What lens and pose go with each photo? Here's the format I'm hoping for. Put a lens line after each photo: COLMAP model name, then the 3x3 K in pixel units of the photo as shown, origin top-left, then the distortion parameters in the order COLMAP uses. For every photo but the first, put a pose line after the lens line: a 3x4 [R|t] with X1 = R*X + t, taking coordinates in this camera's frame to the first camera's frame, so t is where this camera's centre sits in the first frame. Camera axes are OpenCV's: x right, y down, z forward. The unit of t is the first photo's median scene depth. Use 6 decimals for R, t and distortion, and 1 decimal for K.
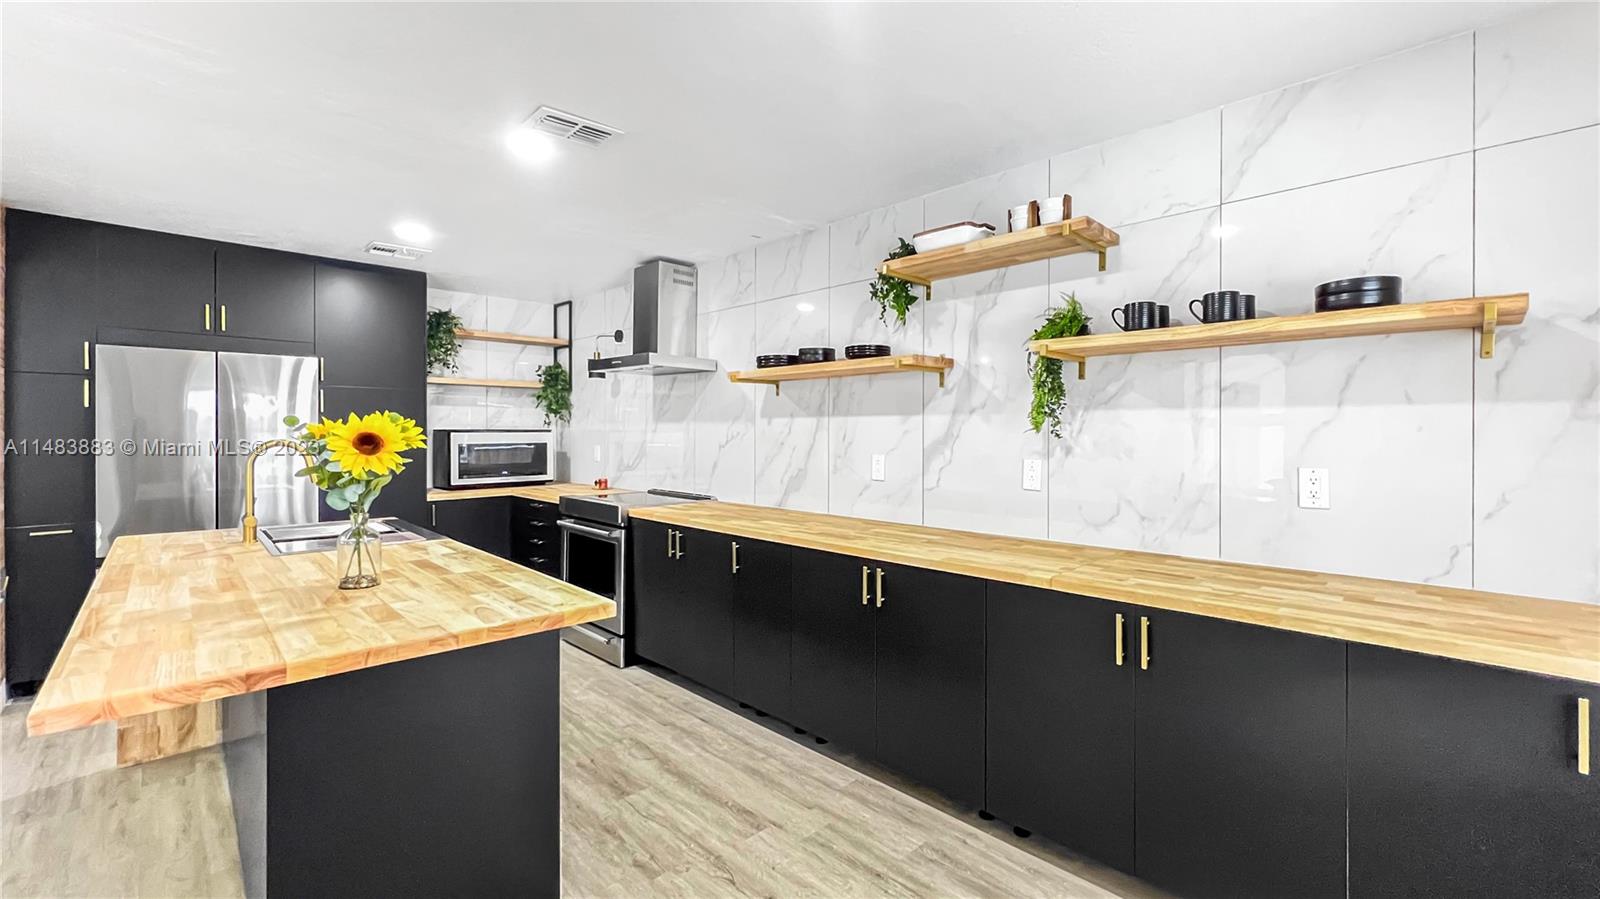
lens RADIAL K [[669.7, 0, 788.8], [0, 669.7, 437.2], [0, 0, 1]] dist [0.002782, -0.000121]
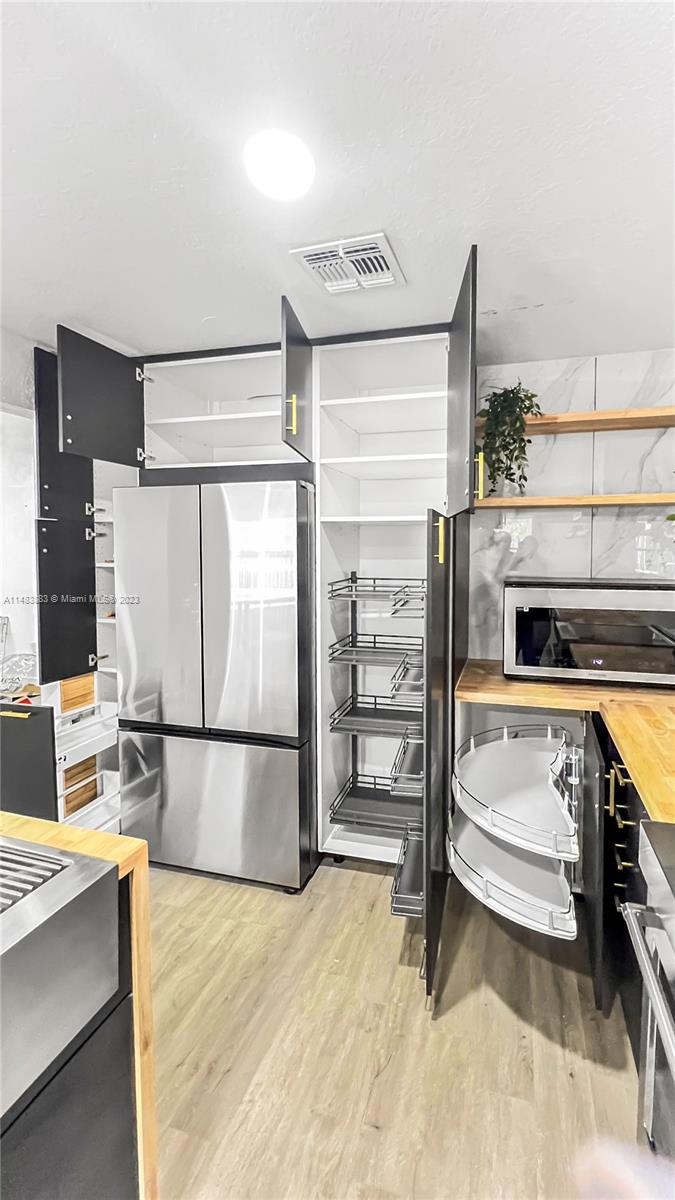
lens RADIAL K [[502.2, 0, 377.7], [0, 502.2, 572.3], [0, 0, 1]] dist [0.002782, -0.000121]
pose [[0.516078, 0.042436, -0.855490, -0.229957], [-0.005189, 0.998909, 0.046420, -0.053604], [0.856526, -0.019518, 0.515735, 0.871004]]
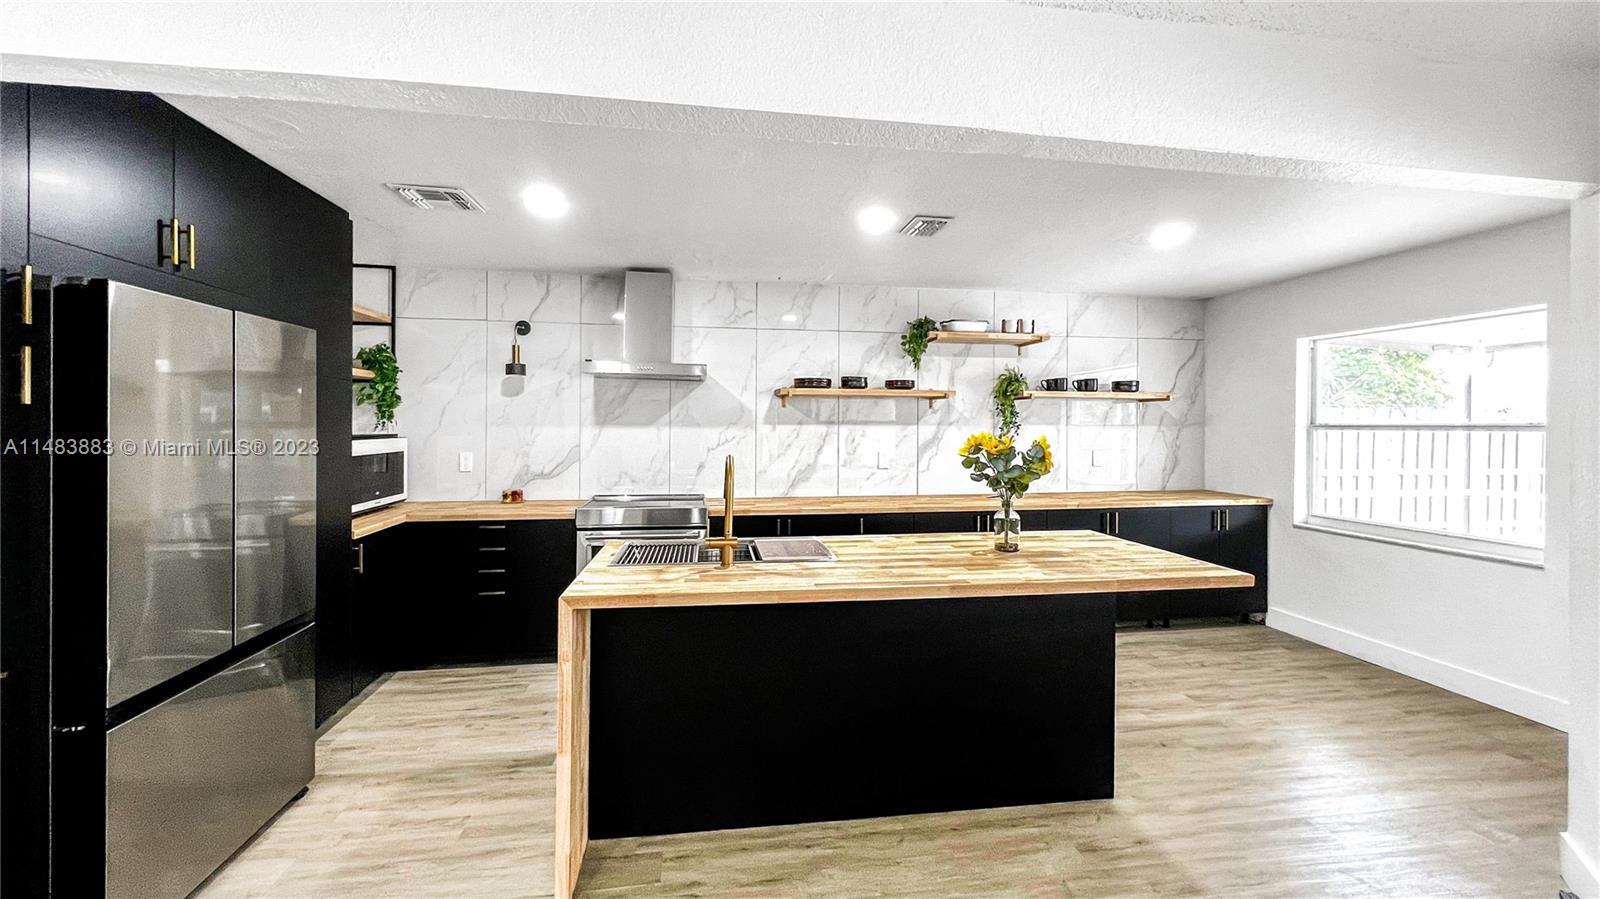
lens RADIAL K [[669.7, 0, 810.6], [0, 669.7, 425.7], [0, 0, 1]] dist [0.002782, -0.000121]
pose [[0.561232, -0.000310, 0.827658, -1.047912], [0.003623, 0.999991, -0.002082, -0.025220], [-0.827650, 0.004167, 0.561229, 0.261466]]
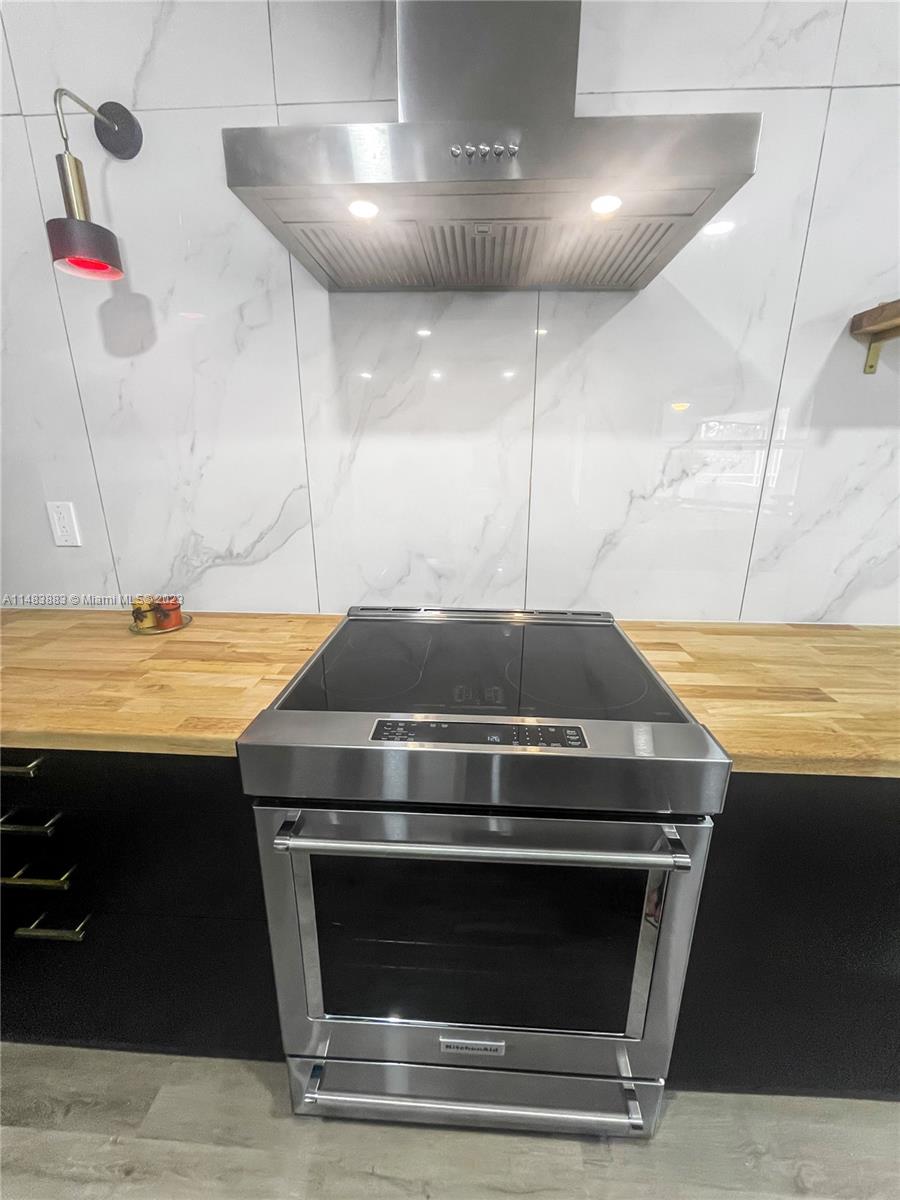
lens RADIAL K [[483.7, 0, 457.3], [0, 483.7, 601.1], [0, 0, 1]] dist [0.000537, 0.000564]
pose [[0.729792, -0.199905, 0.653790, -0.444014], [0.006119, 0.958168, 0.286142, -0.013248], [-0.683642, -0.204824, 0.700486, 0.954705]]
